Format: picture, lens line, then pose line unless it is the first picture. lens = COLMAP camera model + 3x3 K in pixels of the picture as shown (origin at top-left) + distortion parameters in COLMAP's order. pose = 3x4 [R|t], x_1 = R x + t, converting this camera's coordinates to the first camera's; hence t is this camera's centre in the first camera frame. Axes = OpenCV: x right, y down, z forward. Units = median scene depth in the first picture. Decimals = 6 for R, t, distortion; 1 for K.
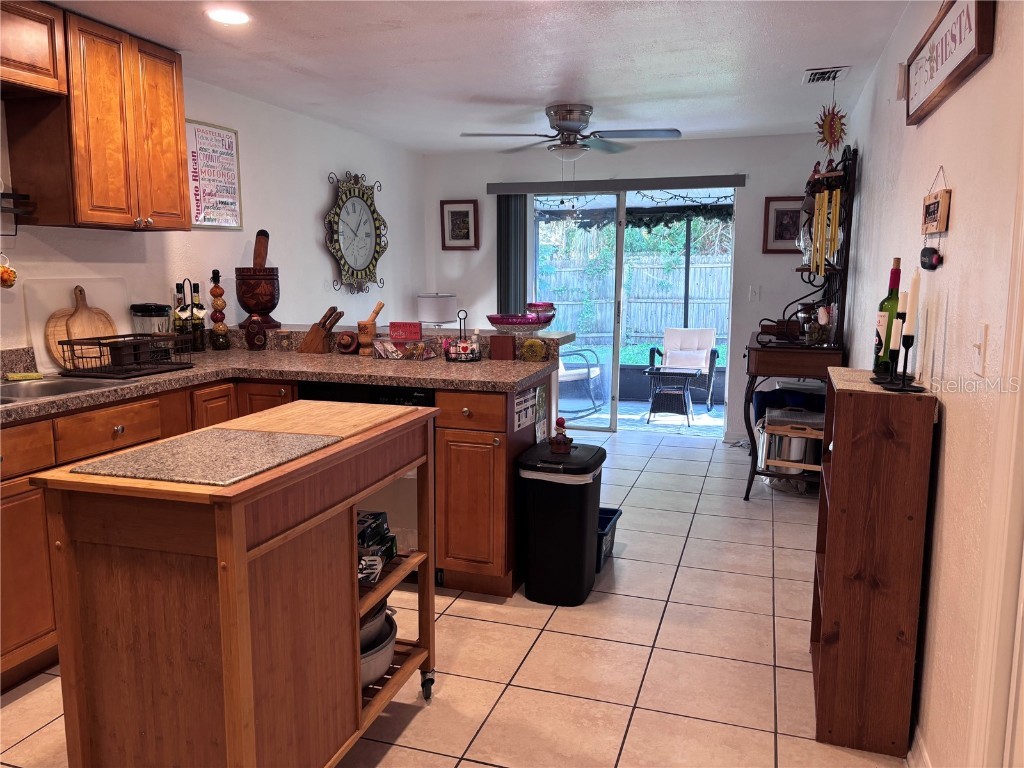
lens RADIAL K [[777.2, 0, 509.7], [0, 777.2, 378.6], [0, 0, 1]] dist [0.083082, -0.072635]
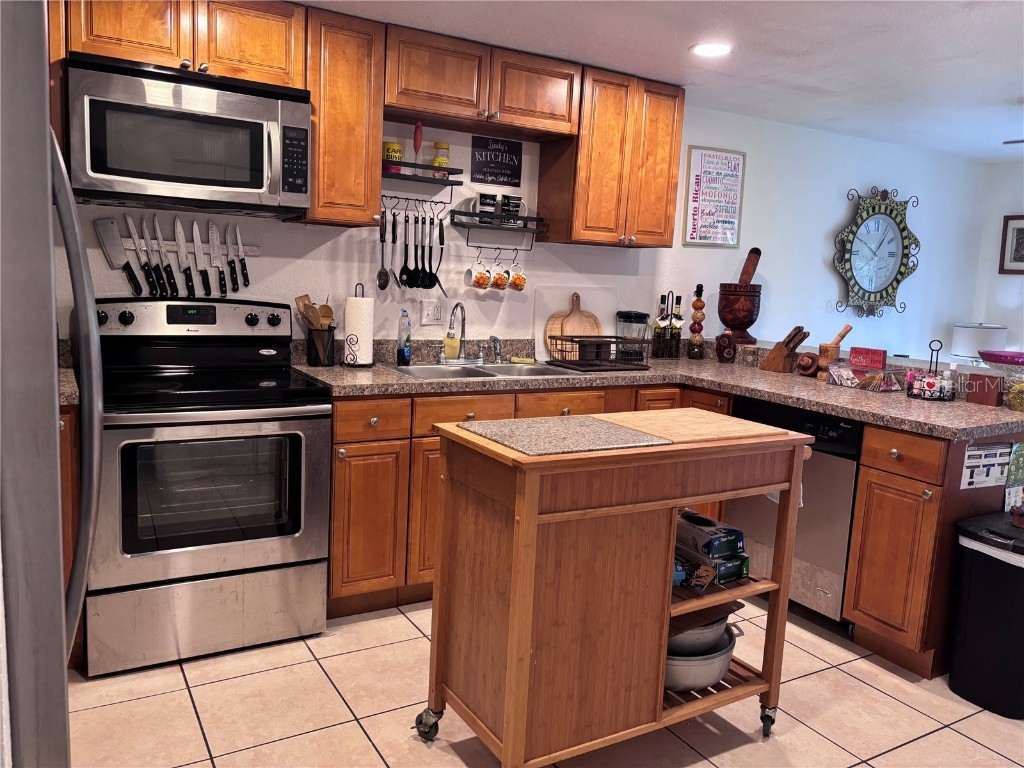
lens RADIAL K [[783.8, 0, 512.0], [0, 783.8, 384.0], [0, 0, 1]] dist [0.073538, -0.085852]
pose [[0.758385, 0.126933, -0.639328, 0.167208], [-0.139432, 0.989743, 0.031107, -0.002103], [0.636719, 0.065552, 0.768304, 0.025772]]
